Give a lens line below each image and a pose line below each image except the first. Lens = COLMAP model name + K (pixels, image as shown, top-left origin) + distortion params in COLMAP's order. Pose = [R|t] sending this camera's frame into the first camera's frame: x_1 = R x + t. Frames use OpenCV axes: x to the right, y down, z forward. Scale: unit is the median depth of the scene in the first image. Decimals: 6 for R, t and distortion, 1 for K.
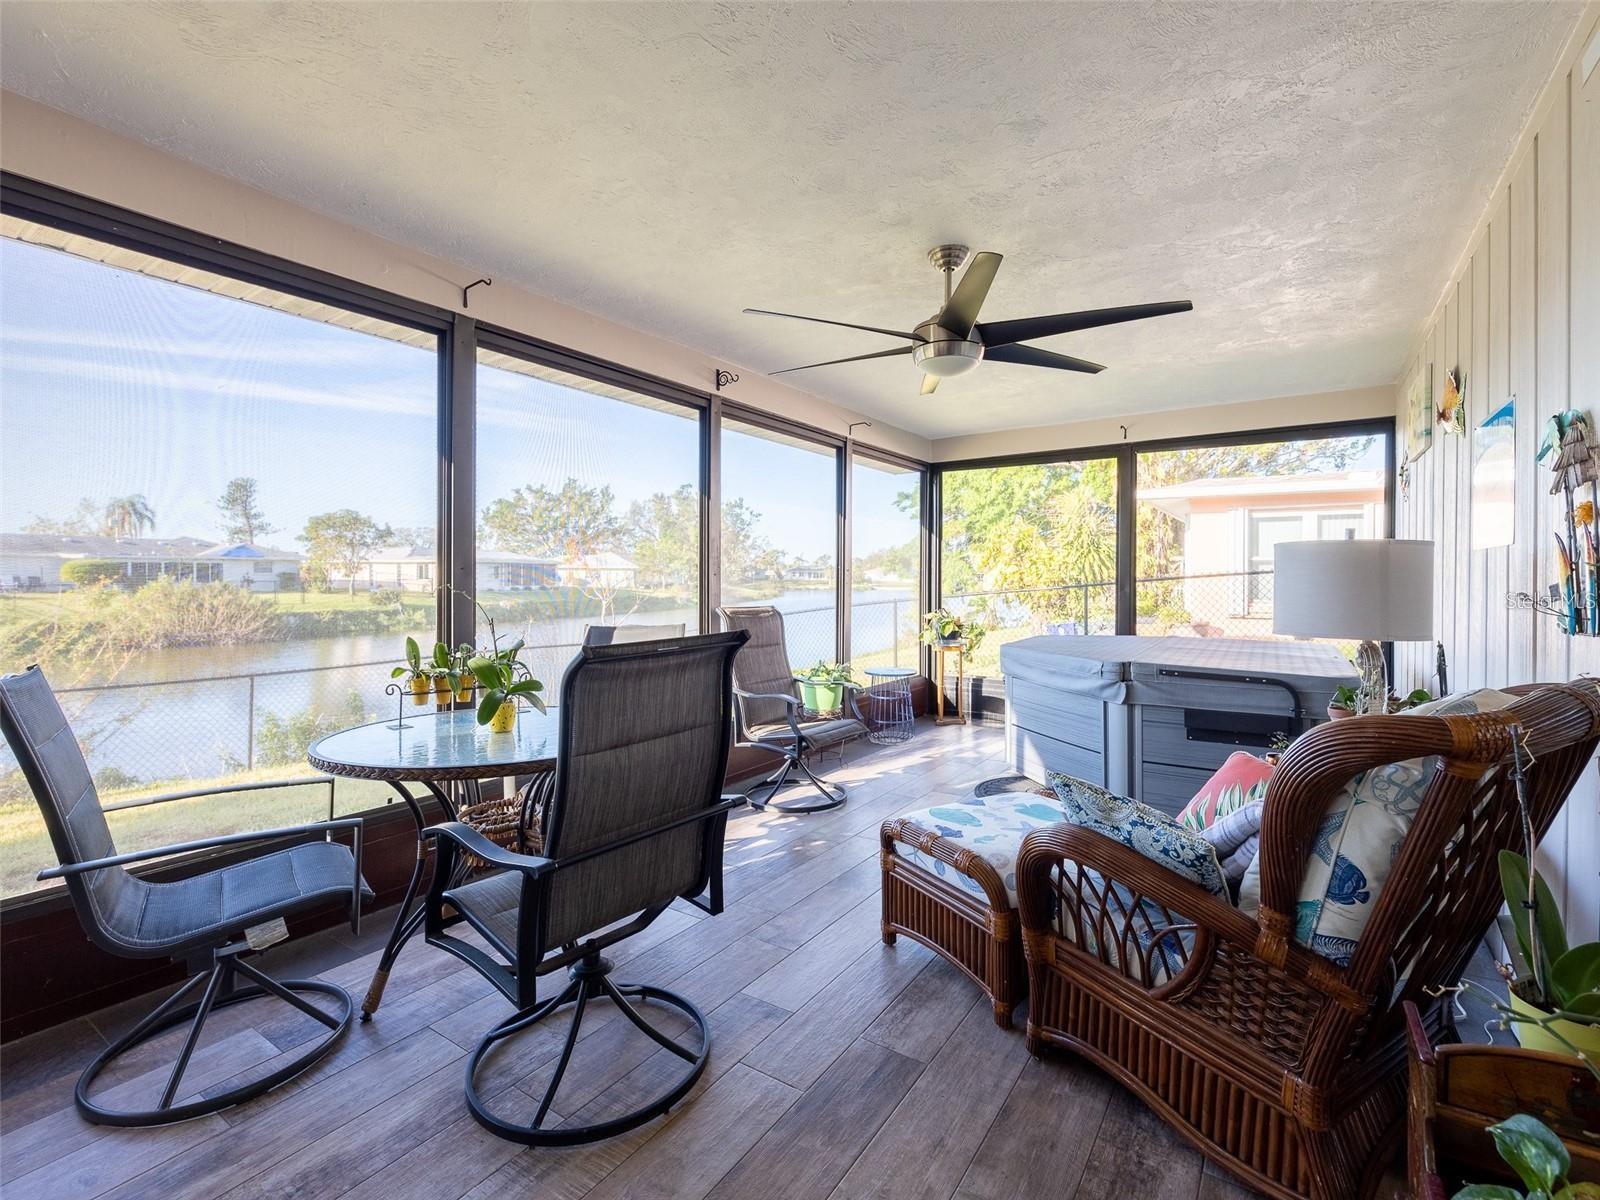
lens RADIAL K [[706.5, 0, 800.8], [0, 706.5, 577.4], [0, 0, 1]] dist [-0.002955, -0.000103]
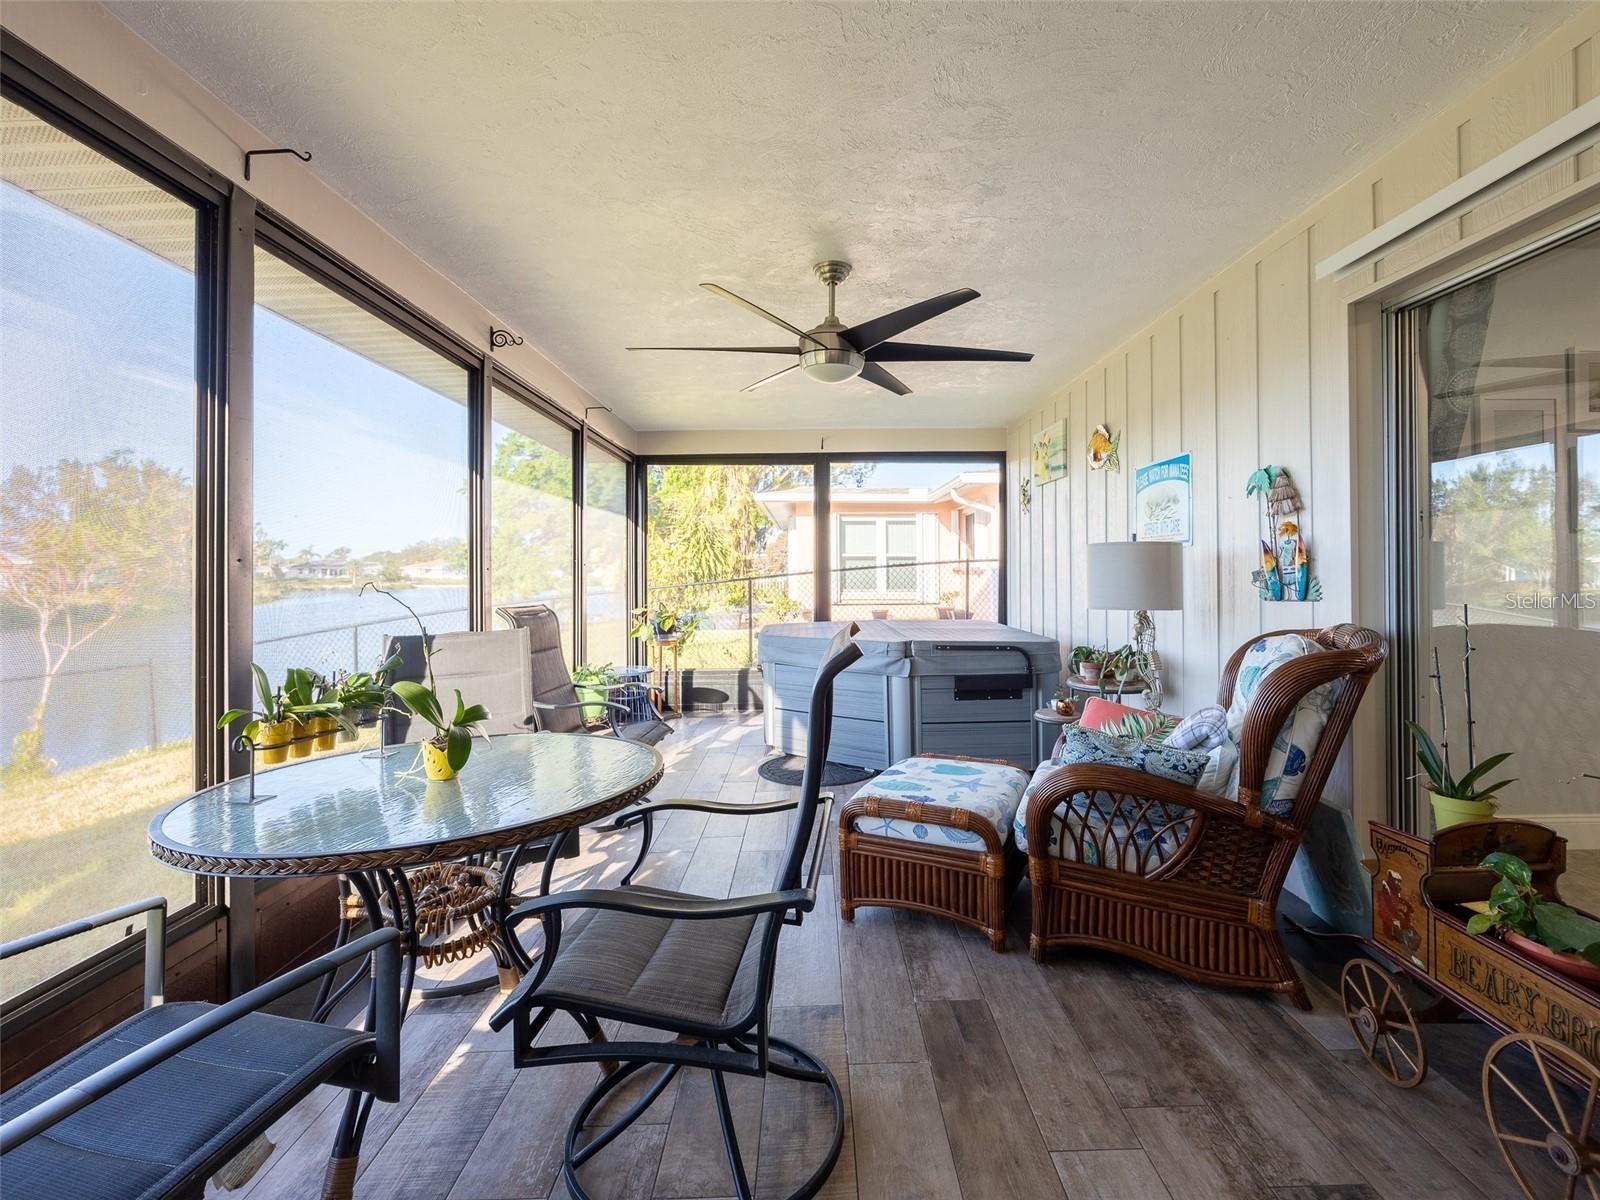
lens RADIAL K [[717.4, 0, 792.2], [0, 717.4, 566.3], [0, 0, 1]] dist [-0.001569, -0.000163]
pose [[0.825784, -0.002506, 0.563981, -0.393253], [0.007792, 0.999945, -0.006967, 0.001368], [-0.563933, 0.010148, 0.825758, 0.119310]]
